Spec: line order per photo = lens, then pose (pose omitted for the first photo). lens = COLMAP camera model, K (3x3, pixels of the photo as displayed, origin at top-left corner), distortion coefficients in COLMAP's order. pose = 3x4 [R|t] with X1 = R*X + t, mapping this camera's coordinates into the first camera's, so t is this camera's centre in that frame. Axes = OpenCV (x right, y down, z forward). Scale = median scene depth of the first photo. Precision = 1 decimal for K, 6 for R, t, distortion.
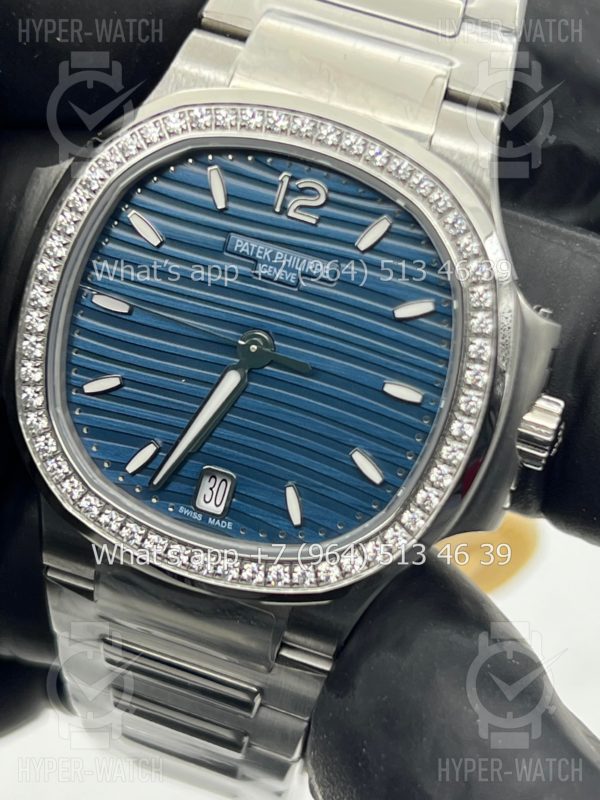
lens RADIAL K [[1940.1, 0, 300.0], [0, 1940.1, 400.0], [0, 0, 1]] dist [0.243091, -0.294464]
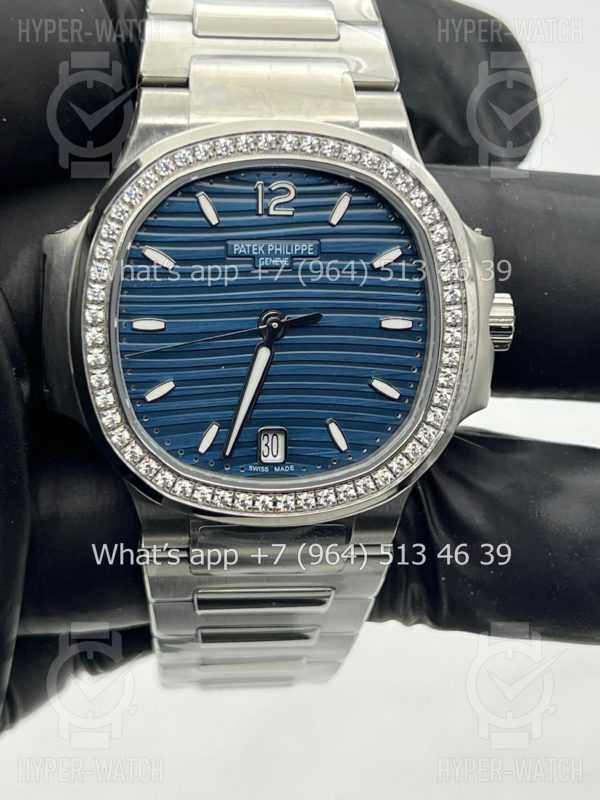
lens RADIAL K [[1940.1, 0, 300.0], [0, 1940.1, 400.0], [0, 0, 1]] dist [0.243091, -0.294464]
pose [[0.917870, -0.303839, 0.255335, -0.338083], [0.291763, 0.952717, 0.084876, -0.081240], [-0.269050, -0.003408, 0.963120, -0.196257]]
